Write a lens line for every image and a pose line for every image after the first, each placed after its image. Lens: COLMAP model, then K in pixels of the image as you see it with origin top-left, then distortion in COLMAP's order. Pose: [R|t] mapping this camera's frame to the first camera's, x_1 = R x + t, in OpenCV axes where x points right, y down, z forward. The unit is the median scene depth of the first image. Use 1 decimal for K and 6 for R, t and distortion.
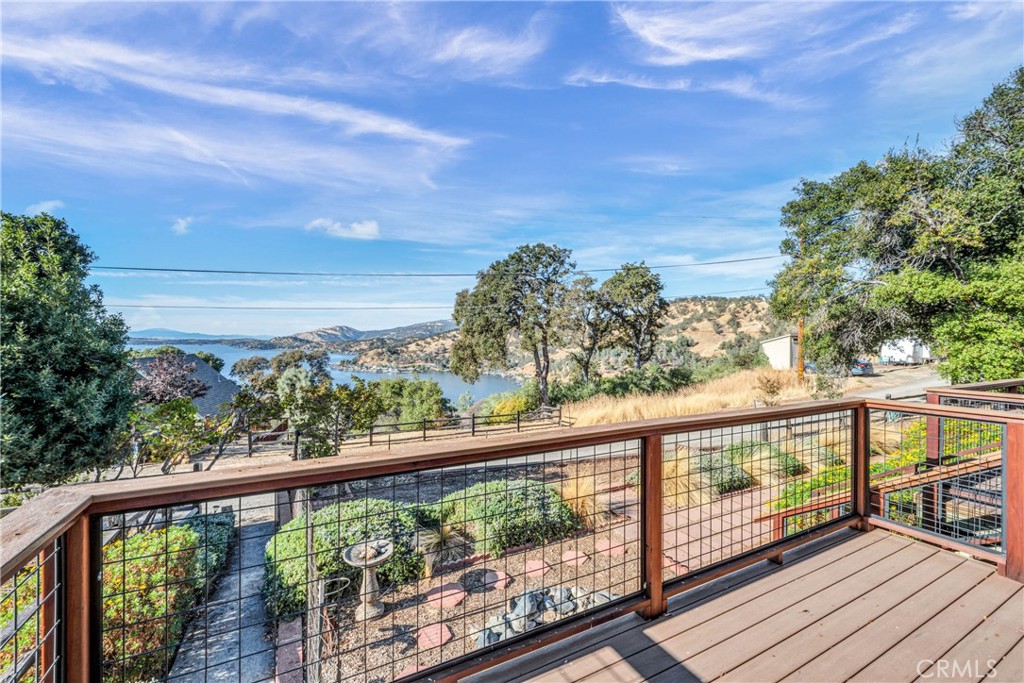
lens RADIAL K [[418.0, 0, 506.5], [0, 418.0, 338.1], [0, 0, 1]] dist [-0.005634, -0.000103]
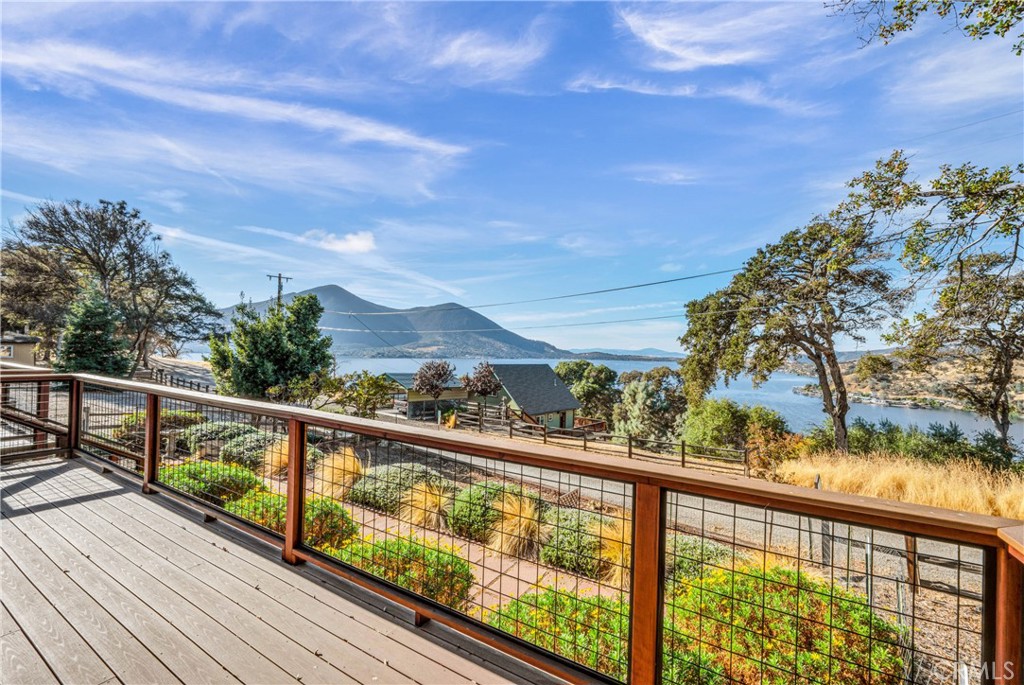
lens RADIAL K [[418.0, 0, 524.4], [0, 418.0, 356.4], [0, 0, 1]] dist [-0.005634, -0.000103]
pose [[0.552314, 0.020478, -0.833385, 0.484809], [-0.023026, 0.999692, 0.009304, 0.004135], [0.833318, 0.014050, 0.552615, 0.242797]]
